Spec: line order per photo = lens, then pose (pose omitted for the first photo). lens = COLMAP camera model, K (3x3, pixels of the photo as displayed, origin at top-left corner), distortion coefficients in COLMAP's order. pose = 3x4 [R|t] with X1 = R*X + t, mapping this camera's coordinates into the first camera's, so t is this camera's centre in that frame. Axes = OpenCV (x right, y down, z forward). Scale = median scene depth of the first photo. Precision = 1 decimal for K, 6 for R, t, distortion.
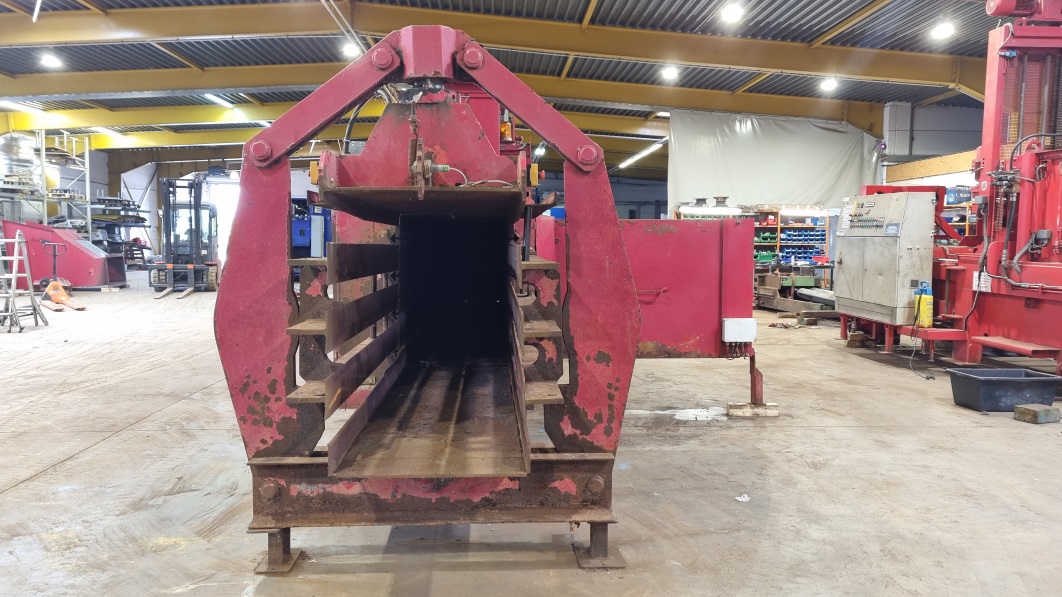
lens RADIAL K [[800.8, 0, 534.8], [0, 800.8, 286.8], [0, 0, 1]] dist [0.134107, -0.056633]
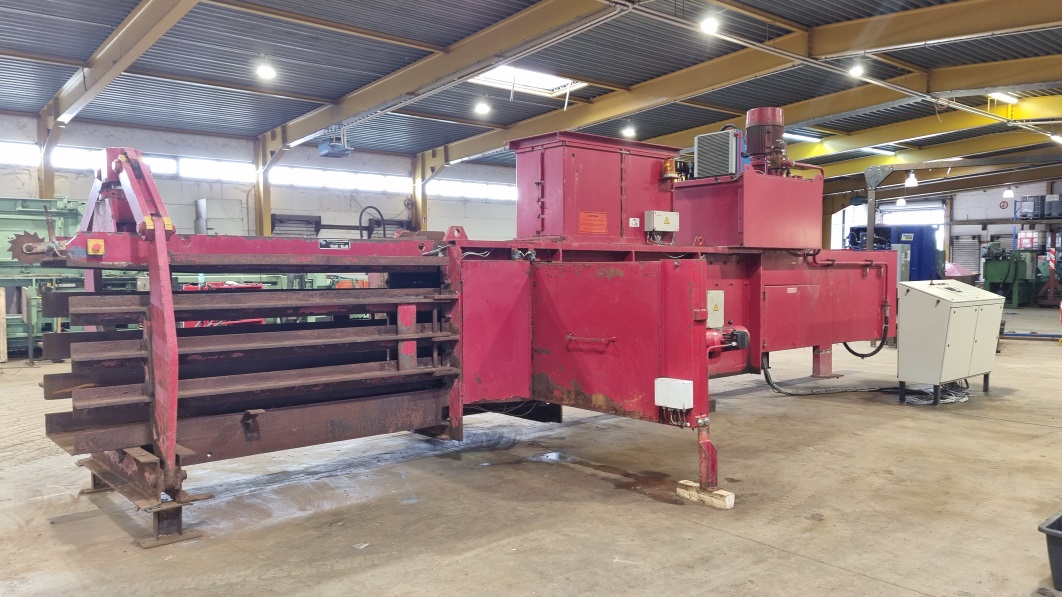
lens RADIAL K [[789.2, 0, 531.0], [0, 789.2, 298.5], [0, 0, 1]] dist [0.062812, -0.058567]
pose [[0.627872, 0.030713, -0.777710, 0.790732], [-0.043109, 0.999060, 0.004651, -0.041641], [0.777122, 0.030606, 0.628606, 0.369989]]
